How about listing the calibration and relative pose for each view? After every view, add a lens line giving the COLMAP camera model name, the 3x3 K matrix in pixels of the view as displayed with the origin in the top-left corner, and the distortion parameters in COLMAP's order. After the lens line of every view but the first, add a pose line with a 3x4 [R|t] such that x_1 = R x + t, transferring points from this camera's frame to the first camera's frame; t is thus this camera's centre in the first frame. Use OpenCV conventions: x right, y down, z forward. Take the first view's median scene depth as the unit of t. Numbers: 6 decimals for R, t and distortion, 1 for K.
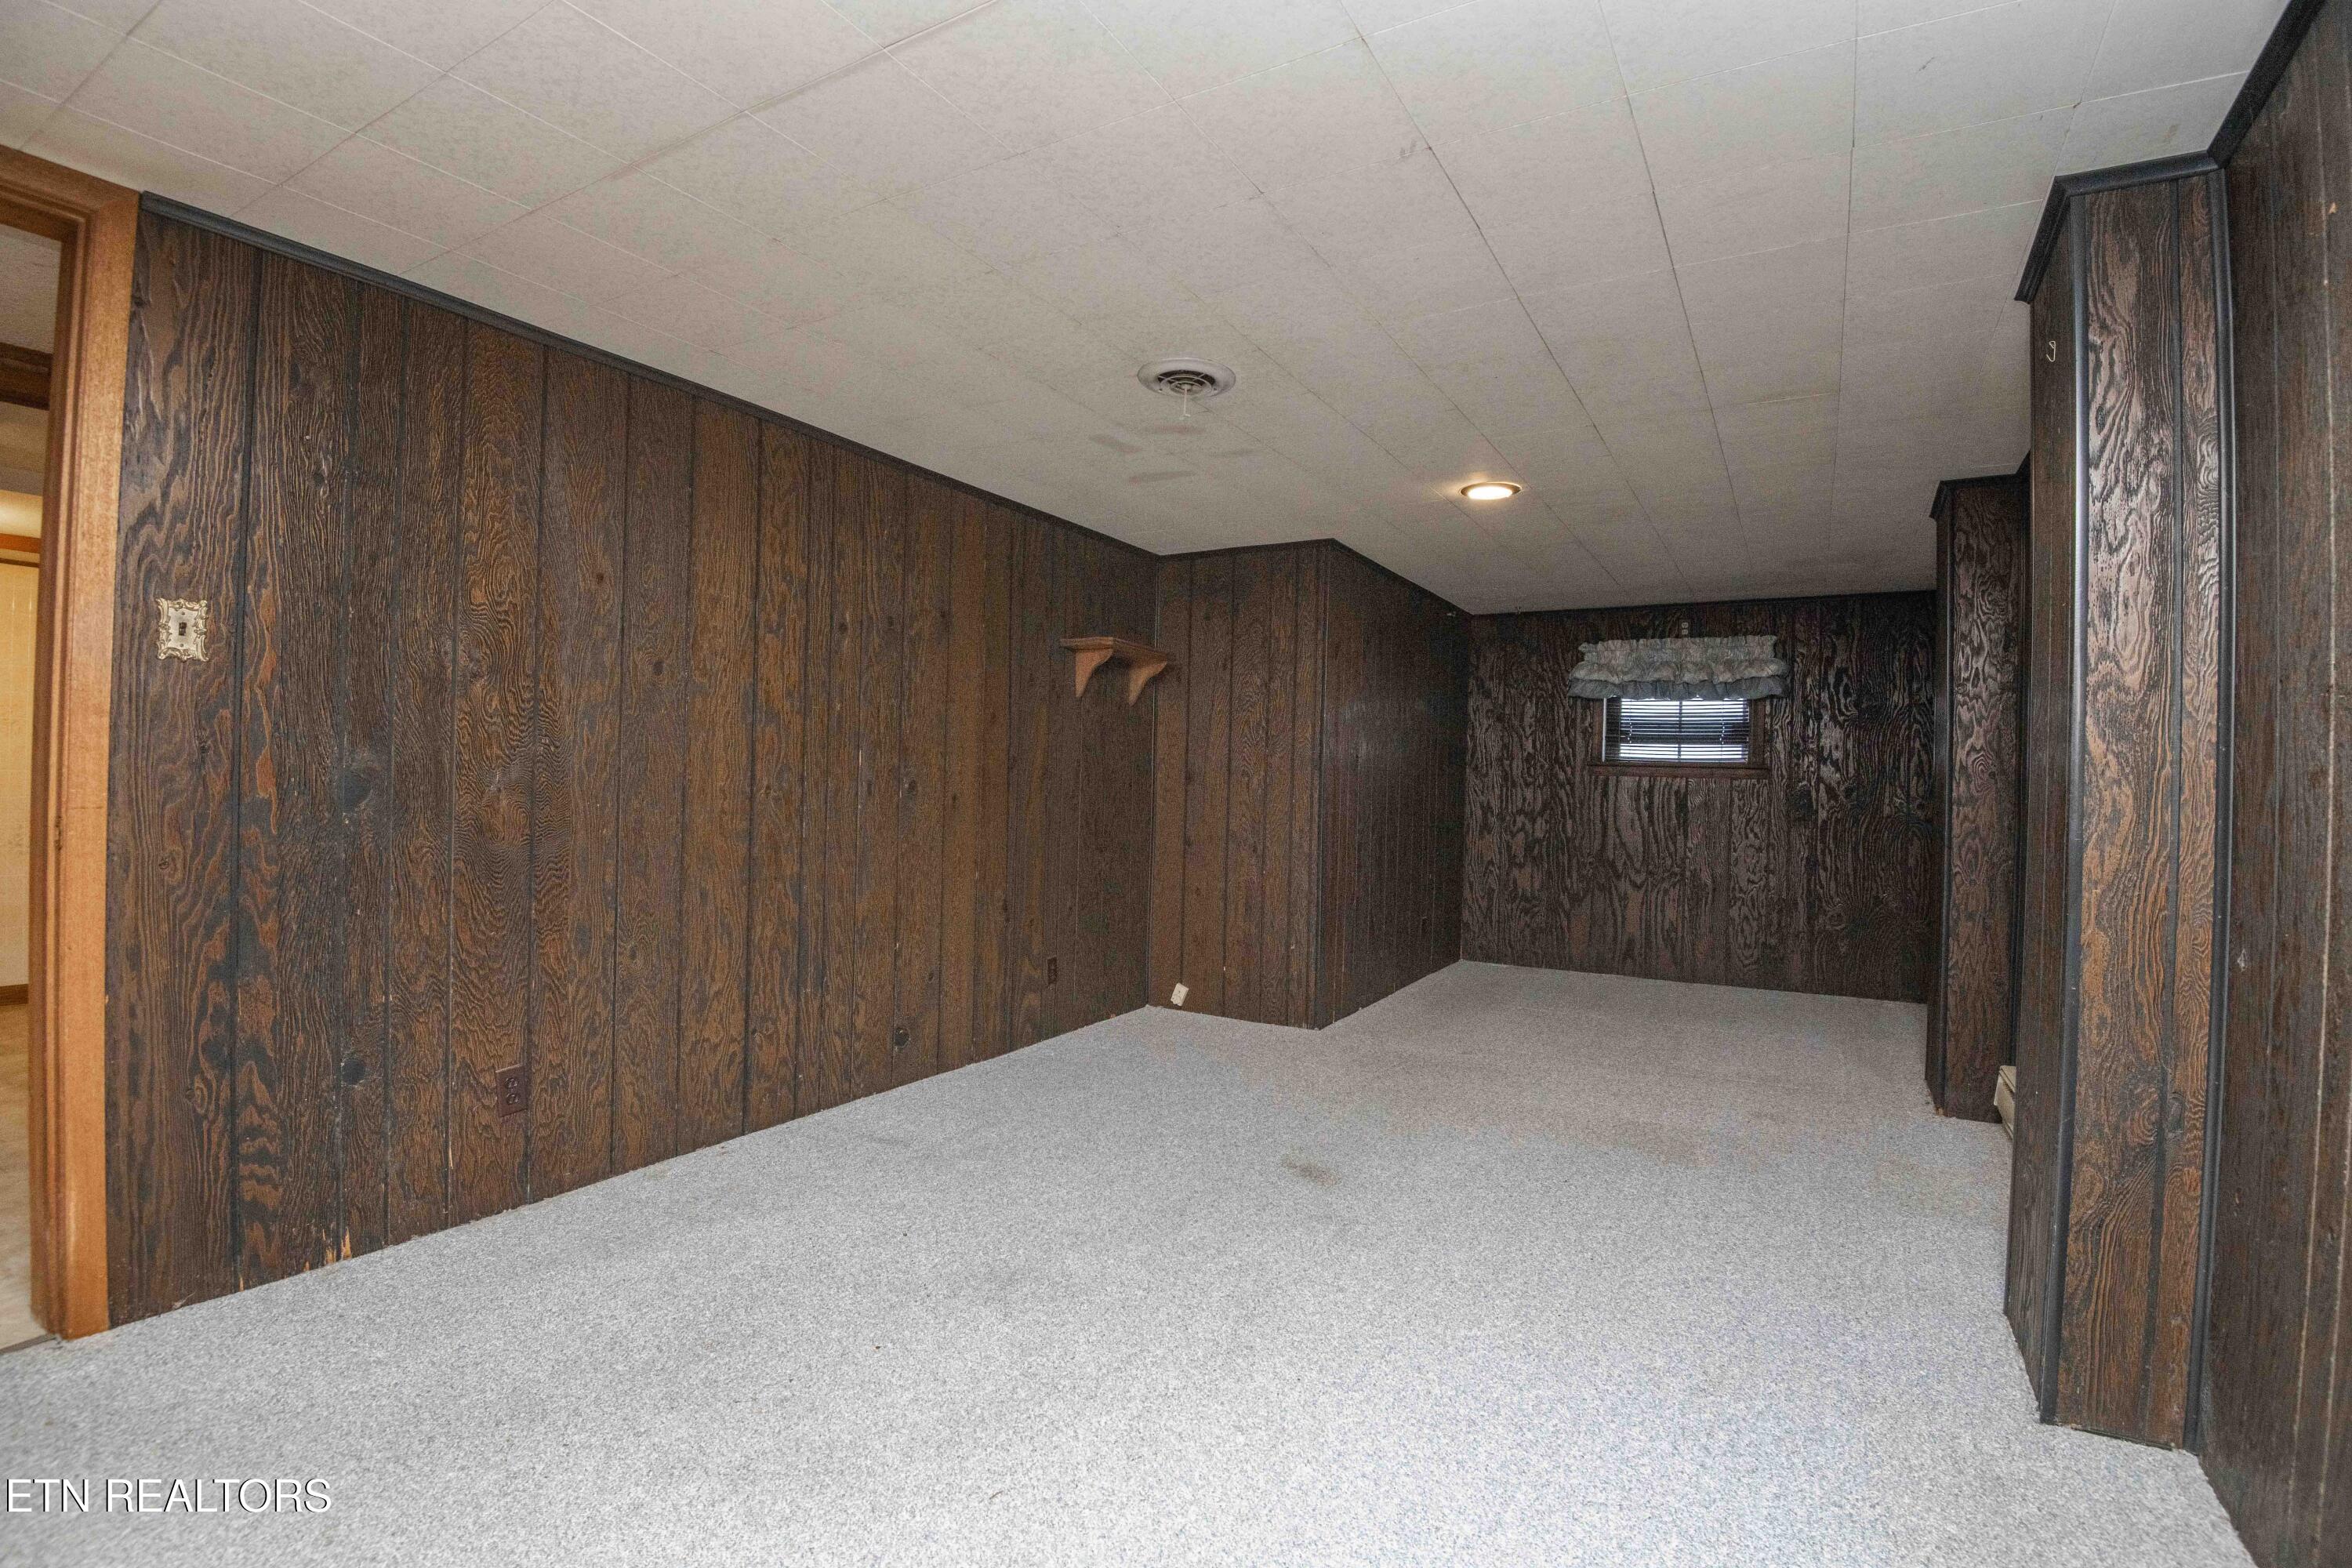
lens RADIAL K [[1086.4, 0, 1180.4], [0, 1086.4, 783.8], [0, 0, 1]] dist [-0.021981, -0.010464]
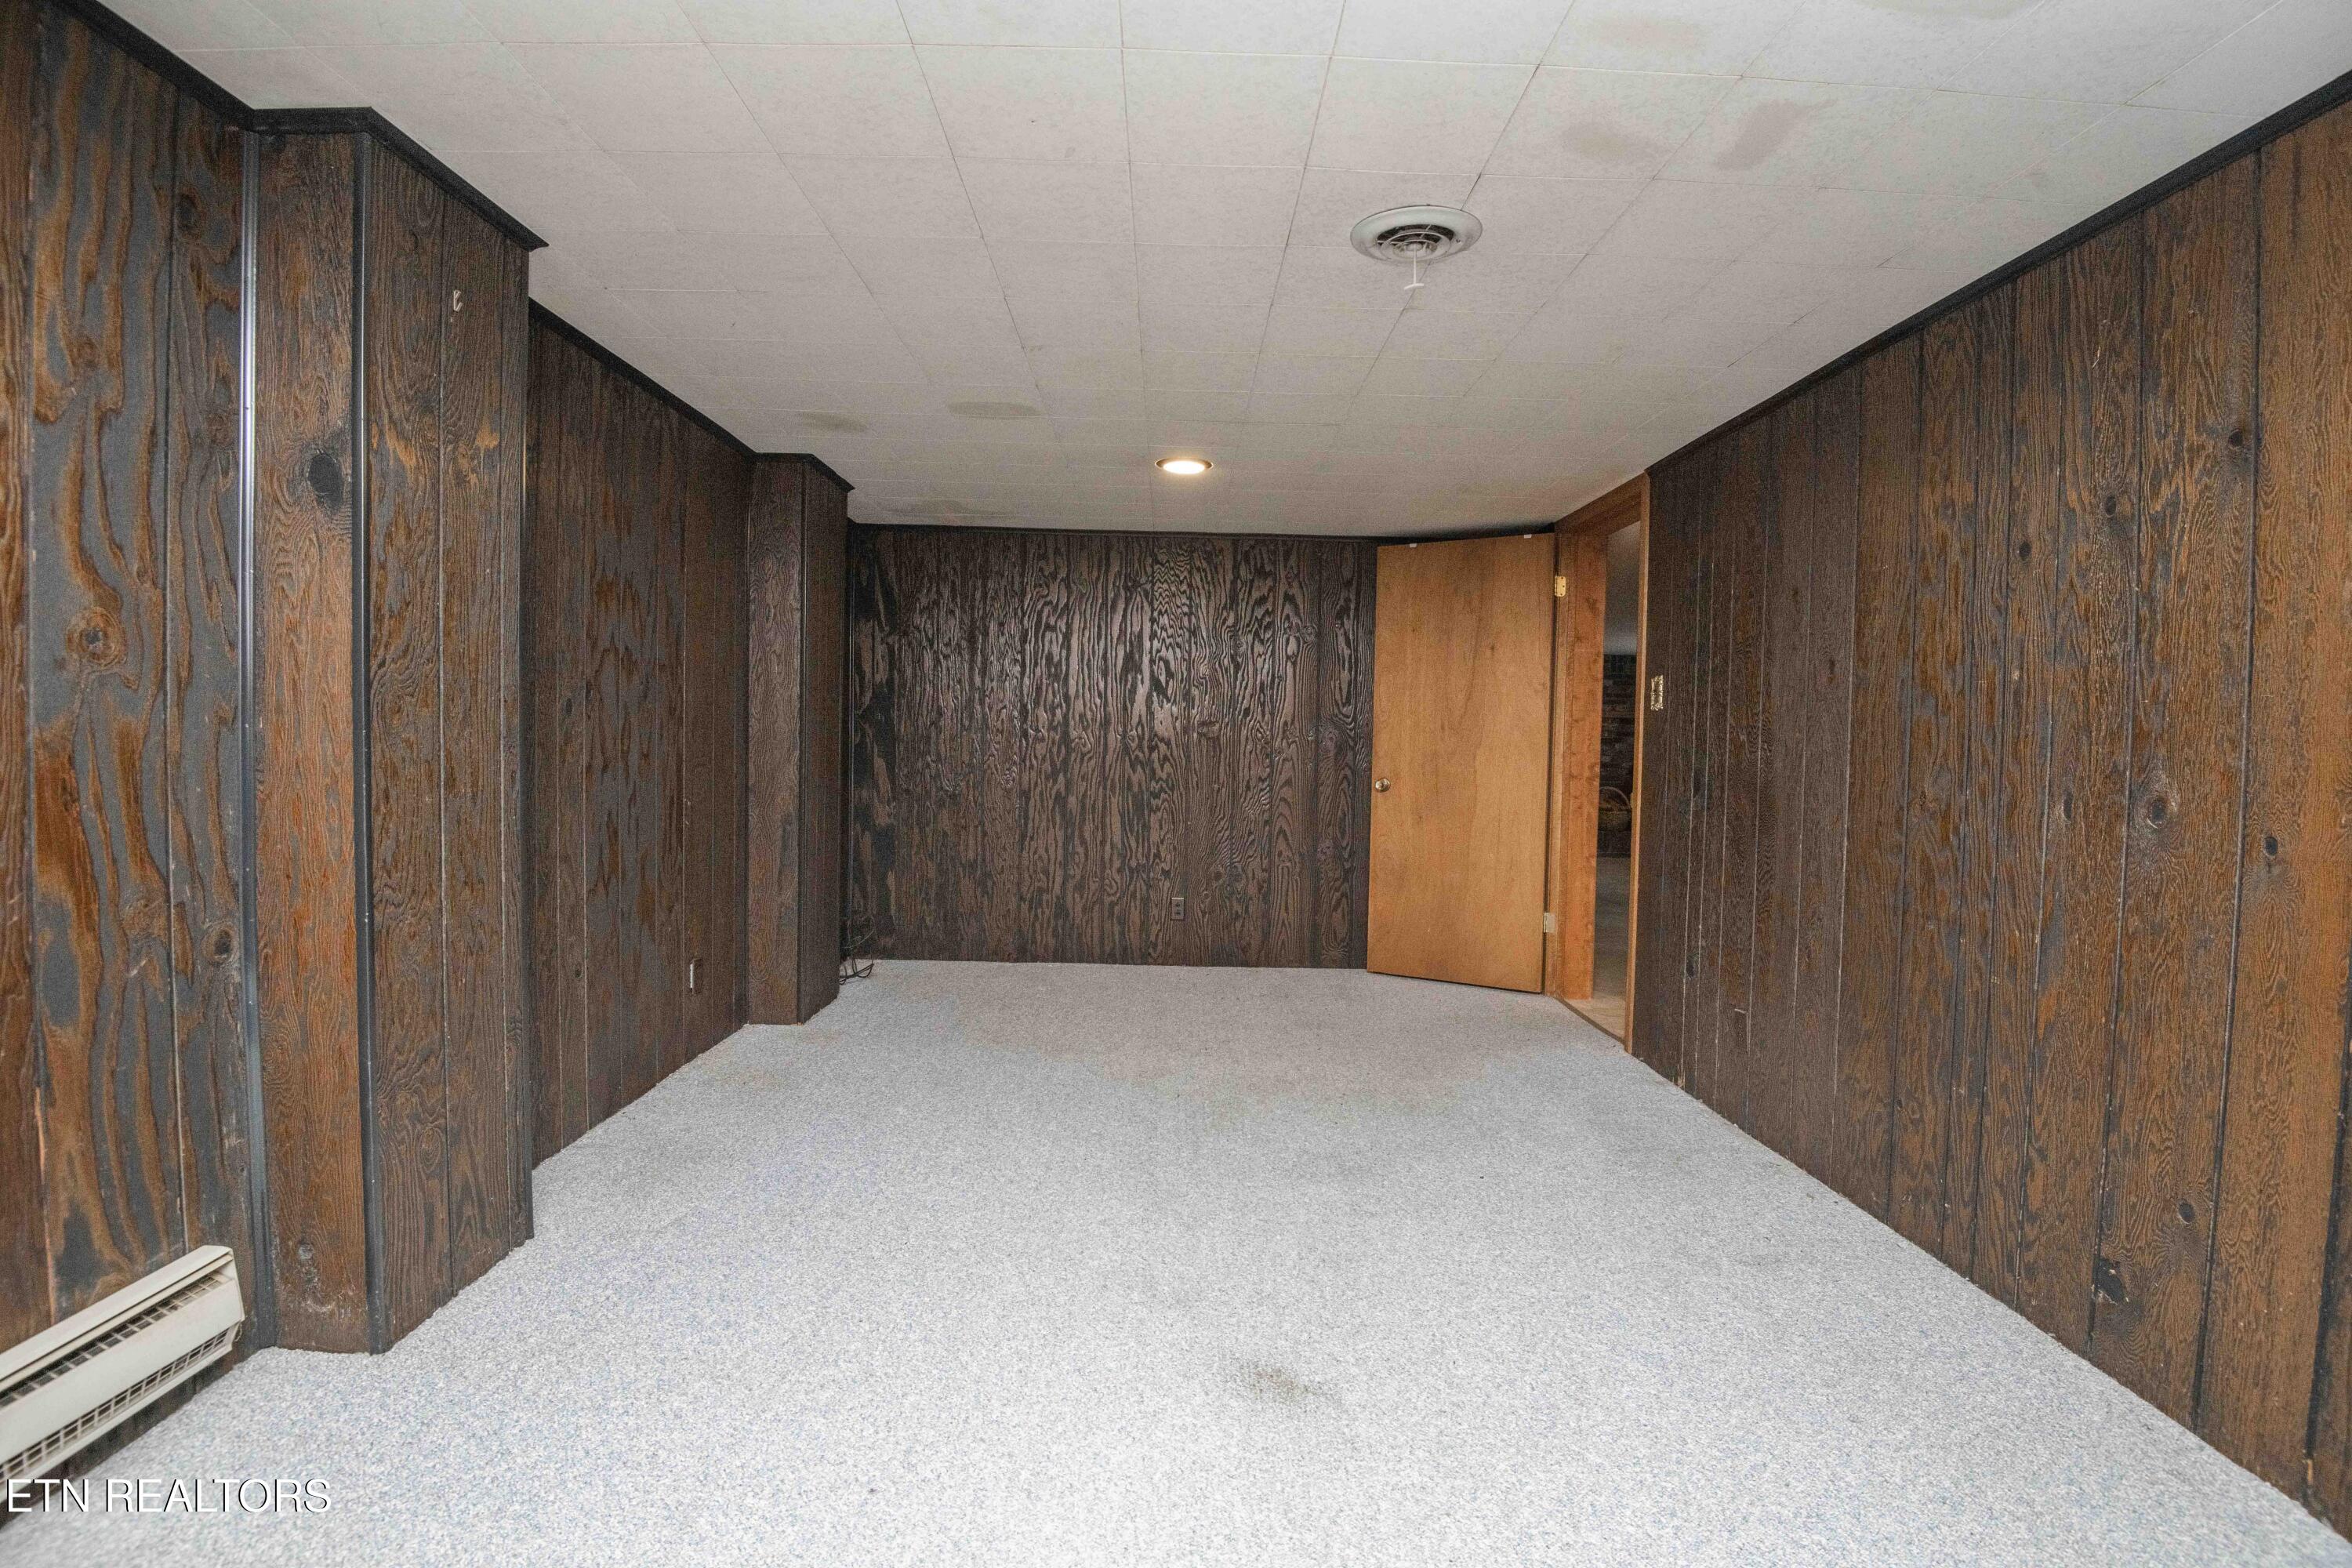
lens RADIAL K [[1086.4, 0, 1178.9], [0, 1086.4, 778.7], [0, 0, 1]] dist [-0.021981, -0.010464]
pose [[-0.859941, -0.023398, -0.509857, 0.438519], [-0.041858, 0.998817, 0.024762, -0.004910], [0.508674, 0.042635, -0.859903, 1.318975]]
